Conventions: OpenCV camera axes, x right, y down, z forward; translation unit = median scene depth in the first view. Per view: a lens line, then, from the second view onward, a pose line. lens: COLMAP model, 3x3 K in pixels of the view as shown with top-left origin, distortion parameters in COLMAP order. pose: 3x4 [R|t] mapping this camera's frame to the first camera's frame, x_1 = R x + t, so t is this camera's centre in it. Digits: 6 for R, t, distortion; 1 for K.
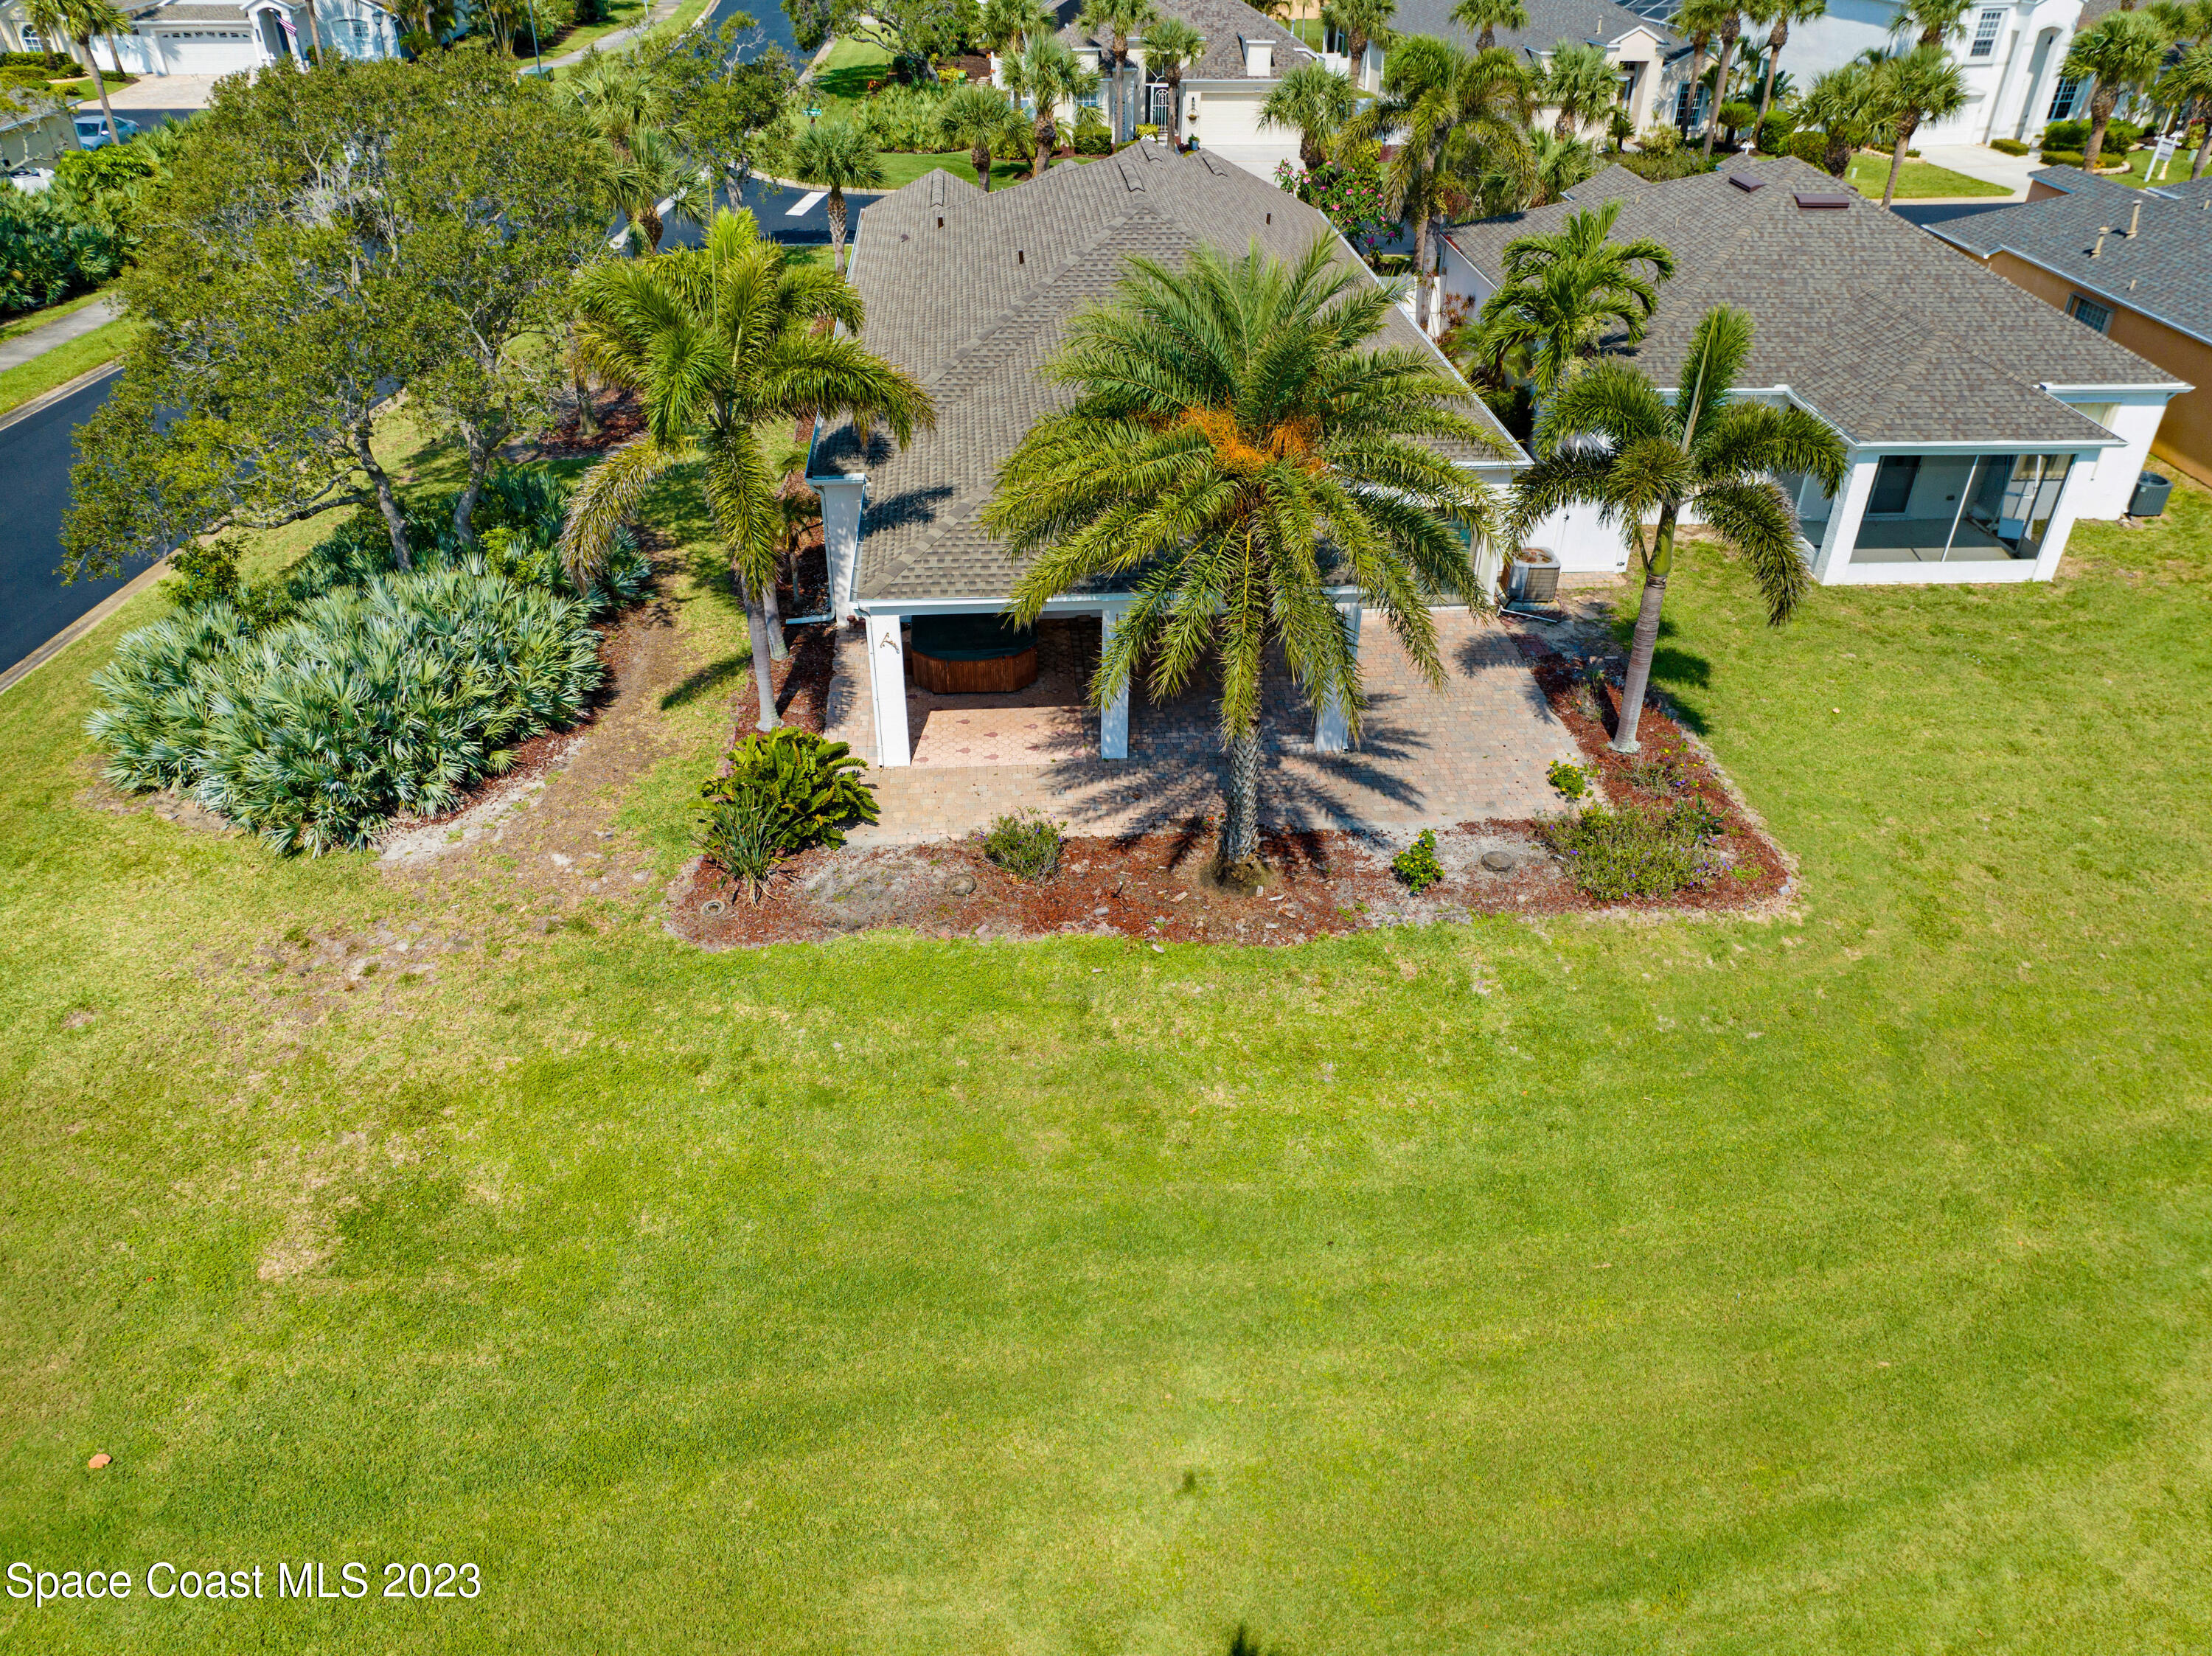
lens RADIAL K [[1544.6, 0, 1106.0], [0, 1544.6, 828.0], [0, 0, 1]] dist [-0.037748, -0.000083]
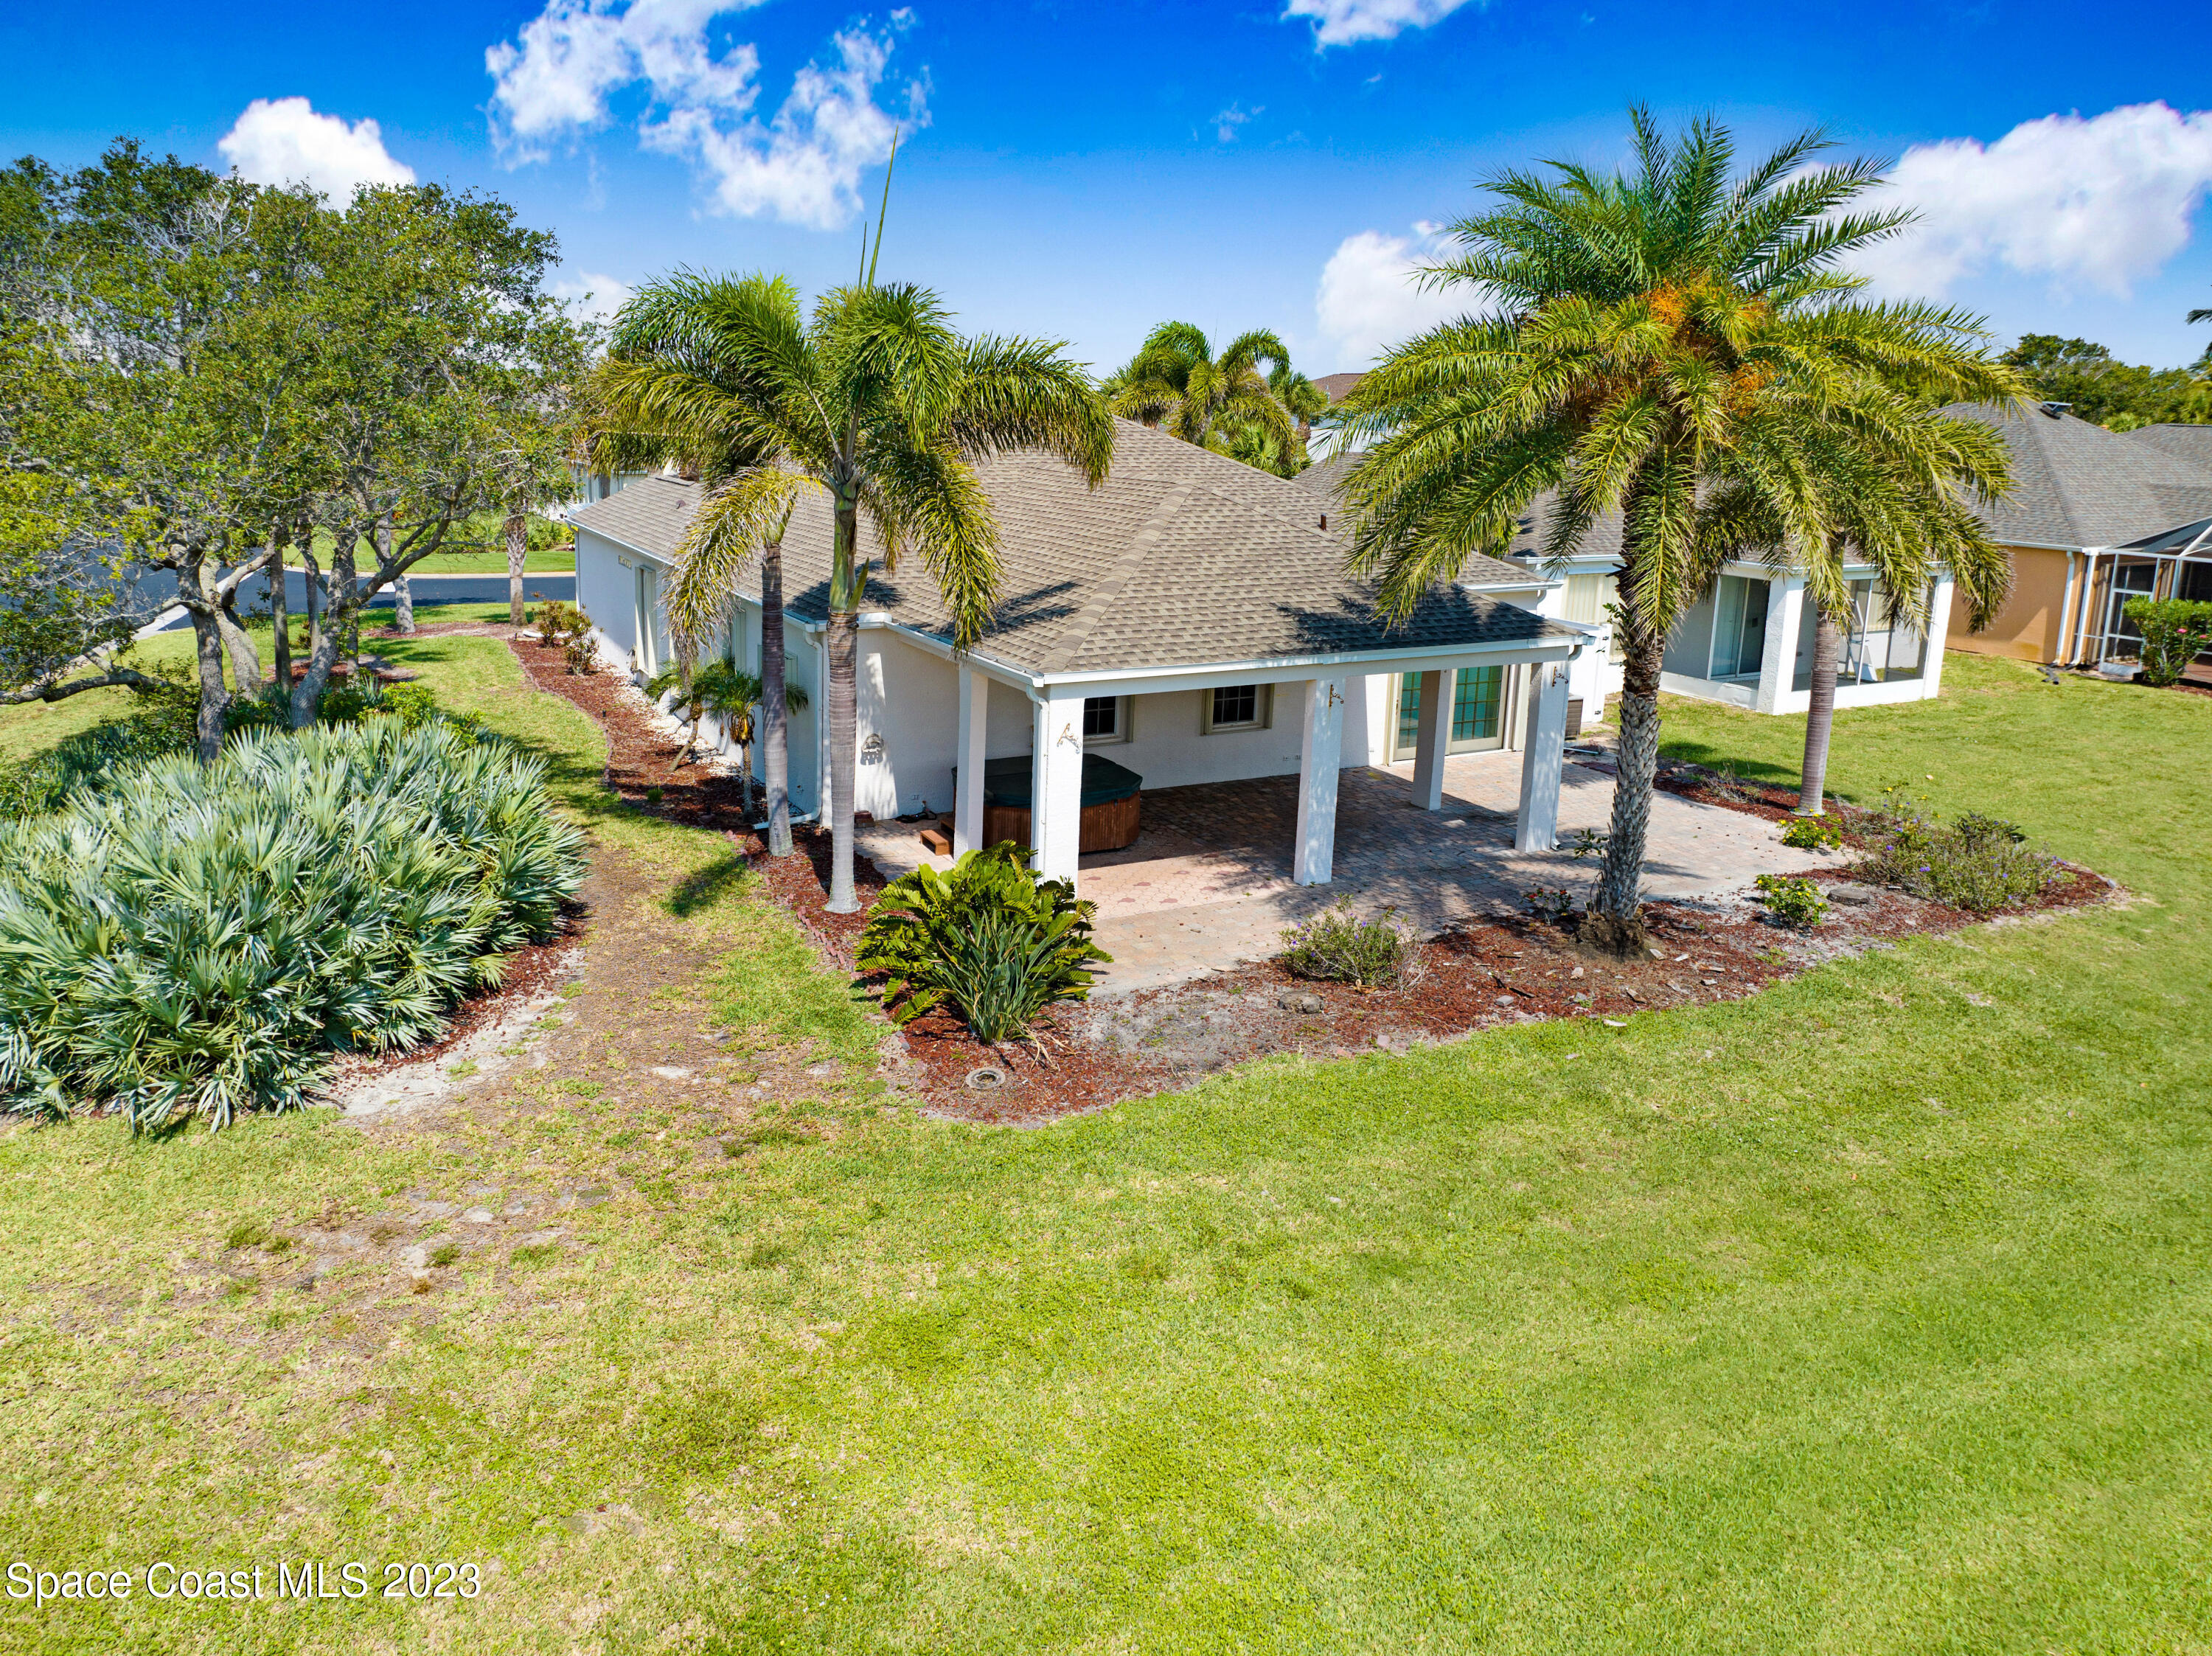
lens RADIAL K [[1485.5, 0, 1106.0], [0, 1485.5, 828.0], [0, 0, 1]] dist [-0.030657, 0.000289]
pose [[0.930603, -0.081506, 0.356839, -0.401656], [0.184240, 0.946694, -0.264245, 0.120181], [-0.316280, 0.311651, 0.896014, 0.374748]]
